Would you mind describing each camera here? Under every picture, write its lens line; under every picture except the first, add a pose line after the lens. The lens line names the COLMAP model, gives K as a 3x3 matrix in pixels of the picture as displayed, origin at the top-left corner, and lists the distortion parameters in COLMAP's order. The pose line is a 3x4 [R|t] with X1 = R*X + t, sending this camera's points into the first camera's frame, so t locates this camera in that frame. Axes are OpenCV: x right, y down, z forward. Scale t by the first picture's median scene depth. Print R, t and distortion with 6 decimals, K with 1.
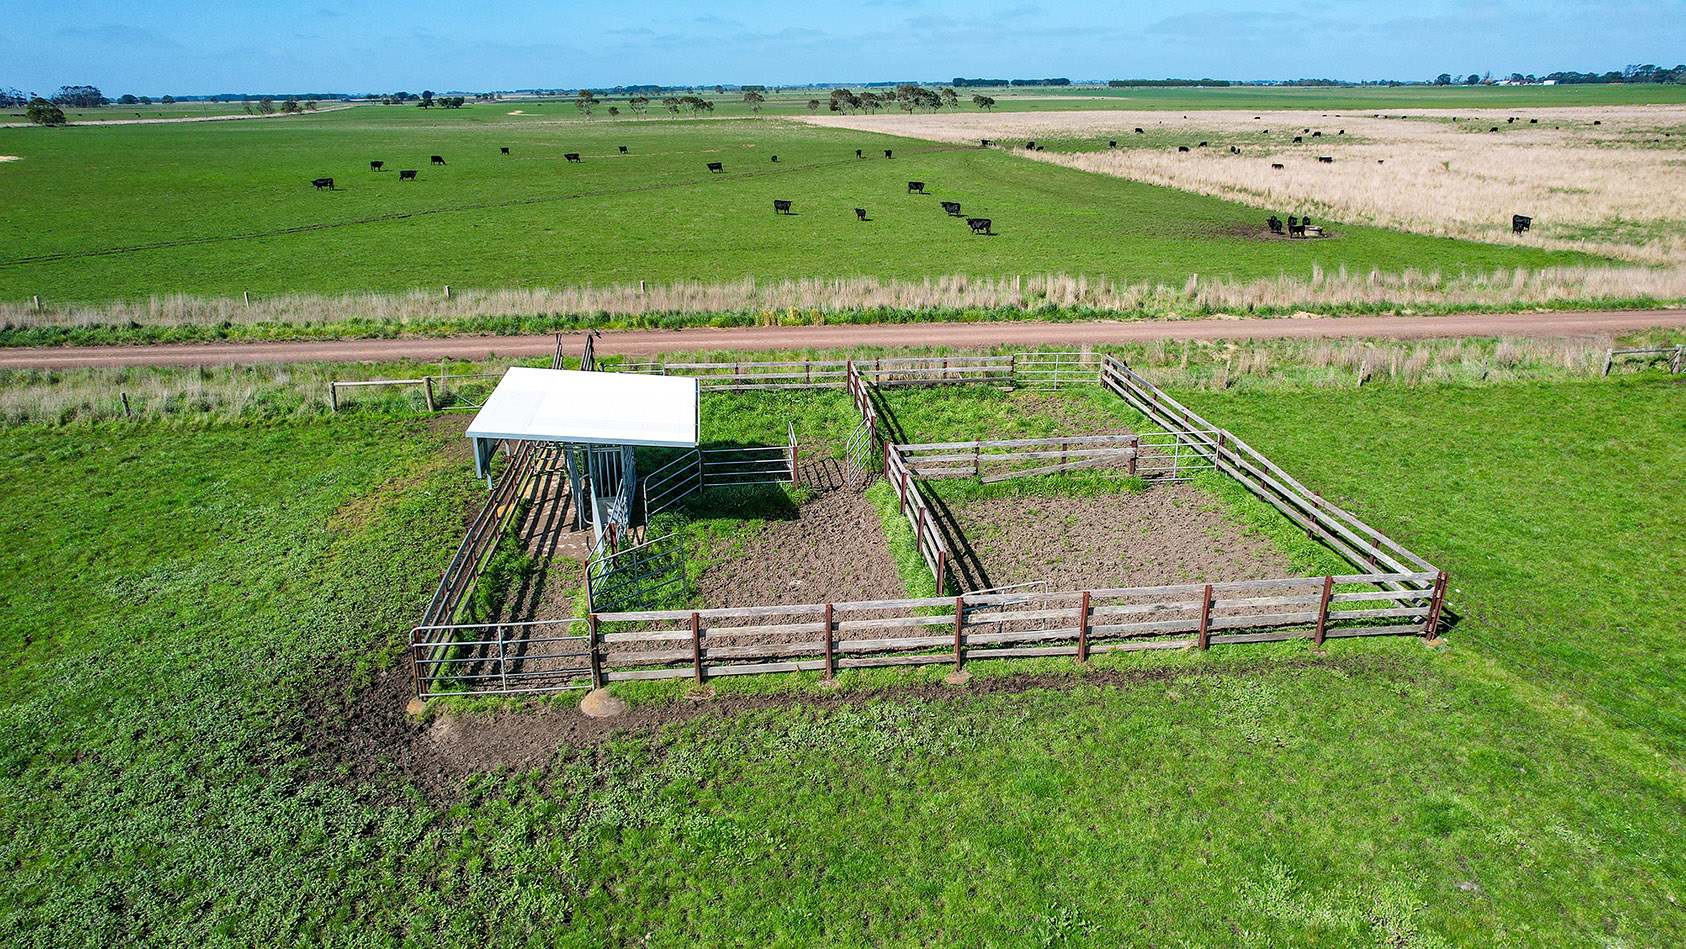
lens RADIAL K [[1079.8, 0, 850.3], [0, 1079.8, 478.6], [0, 0, 1]] dist [-0.071796, 0.061053]
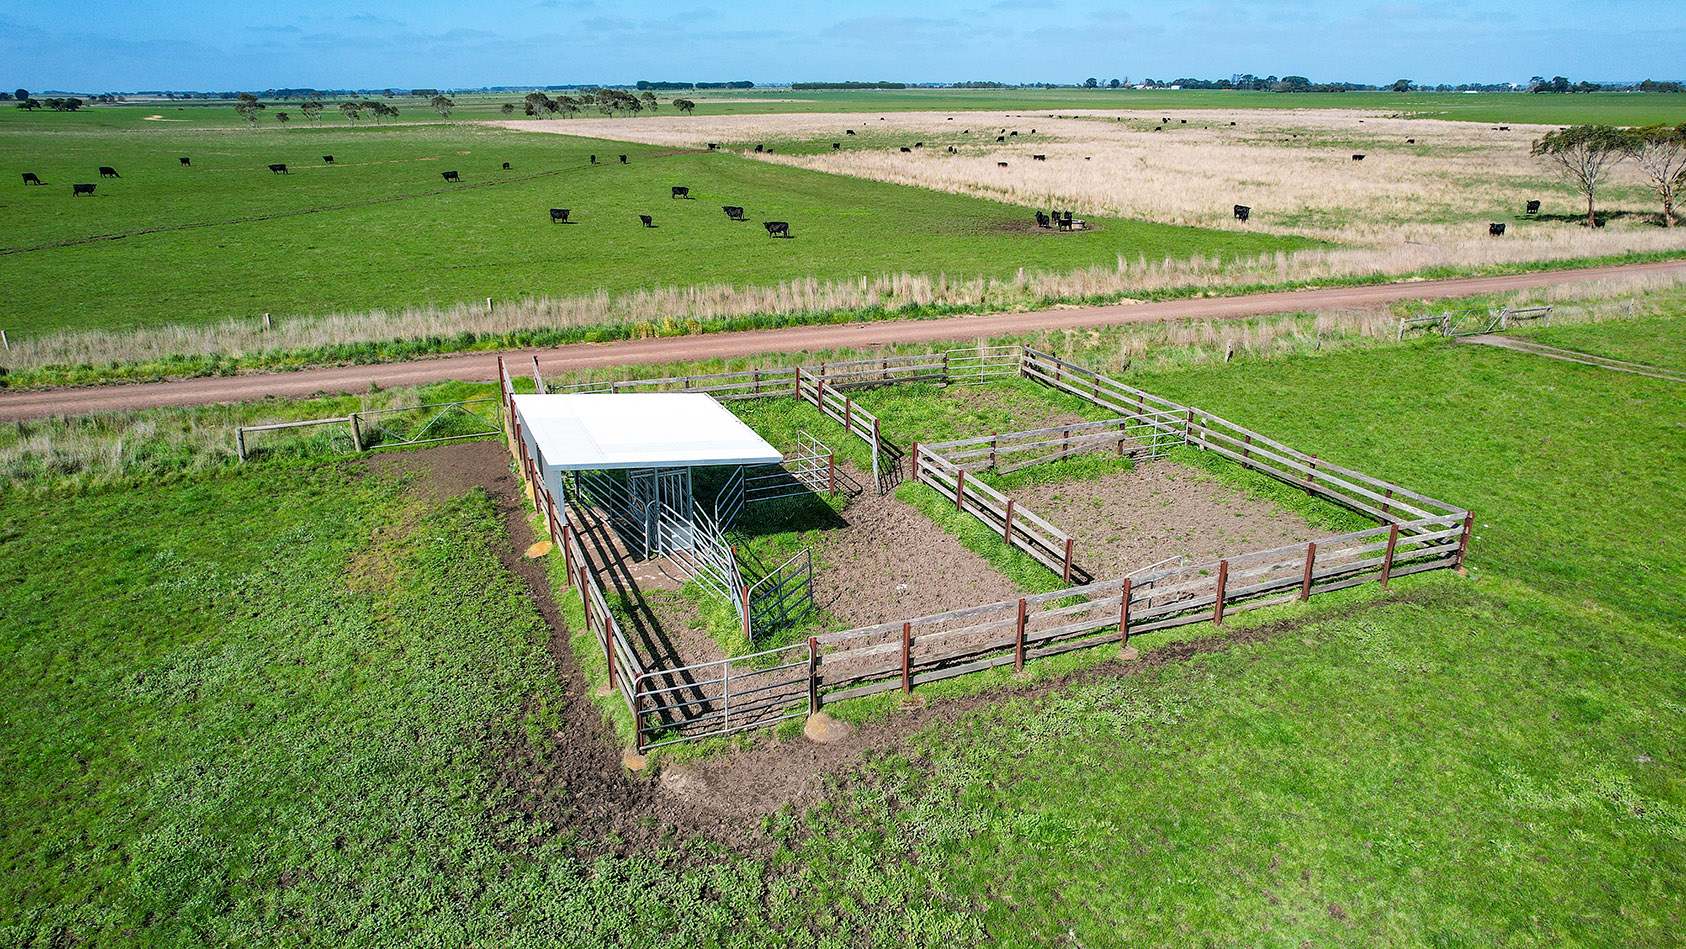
lens RADIAL K [[1079.8, 0, 850.3], [0, 1079.8, 478.6], [0, 0, 1]] dist [-0.071796, 0.061053]
pose [[0.960329, -0.088381, 0.264494, -0.155457], [0.089015, 0.995984, 0.009609, -0.007994], [-0.264281, 0.014316, 0.964339, 0.016347]]
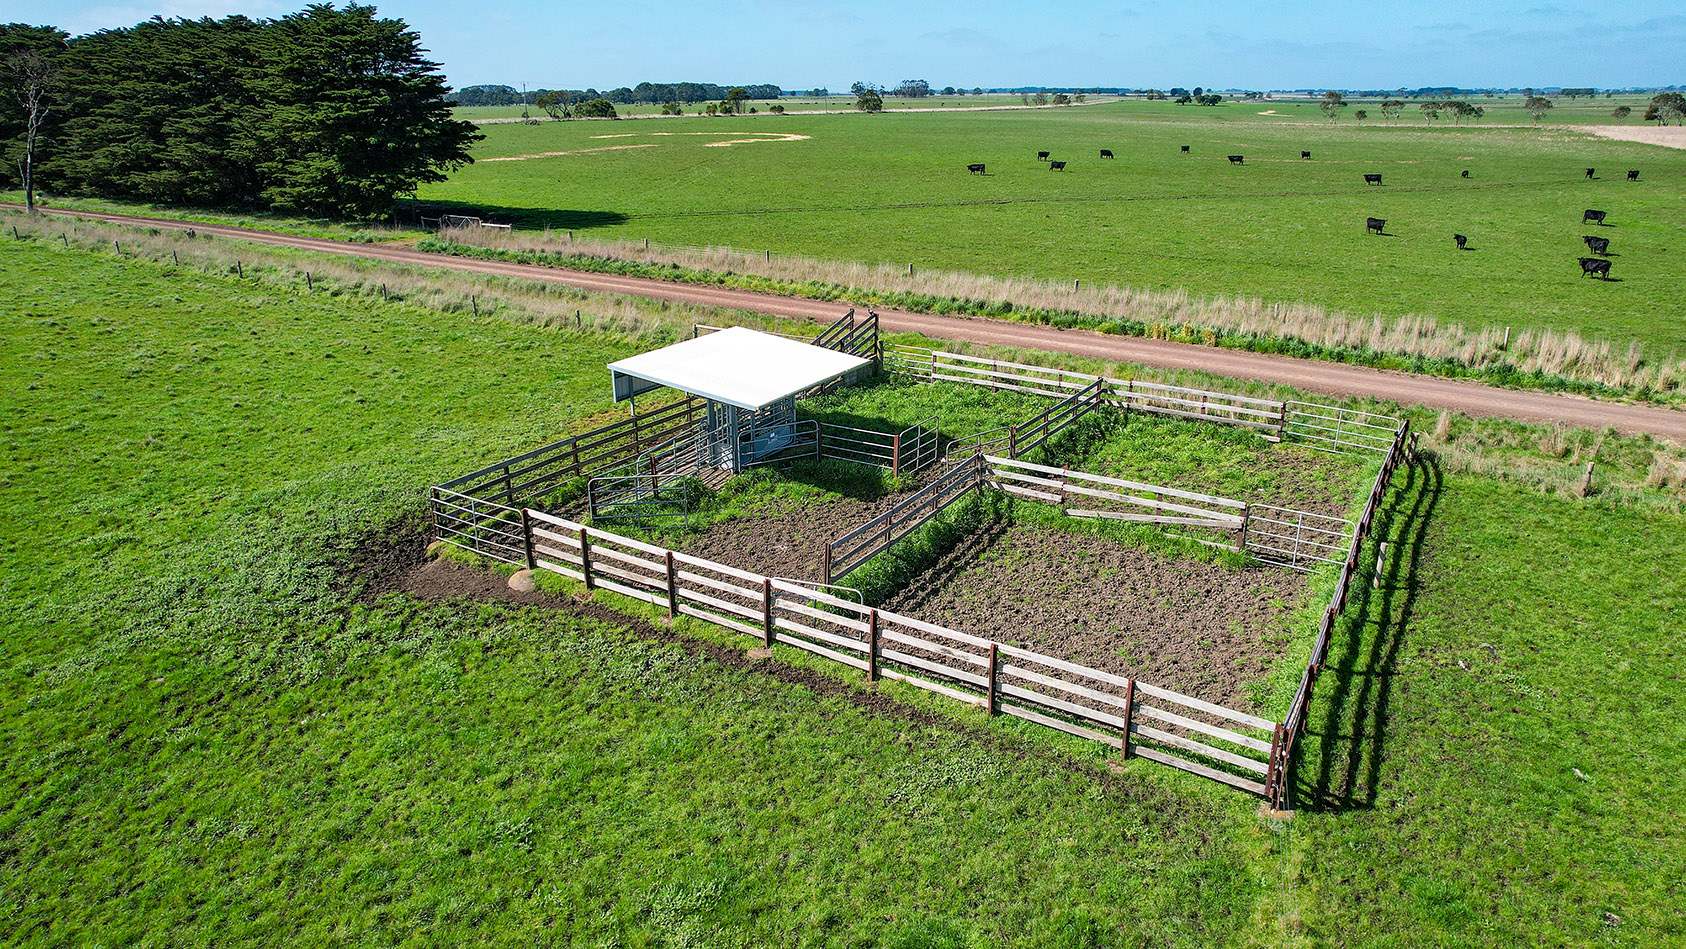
lens RADIAL K [[1079.8, 0, 850.3], [0, 1079.8, 478.6], [0, 0, 1]] dist [-0.071796, 0.061053]
pose [[0.782725, 0.215959, -0.583699, 0.276494], [-0.214992, 0.973954, 0.072048, -0.028566], [0.584055, 0.069097, 0.808768, 0.068805]]
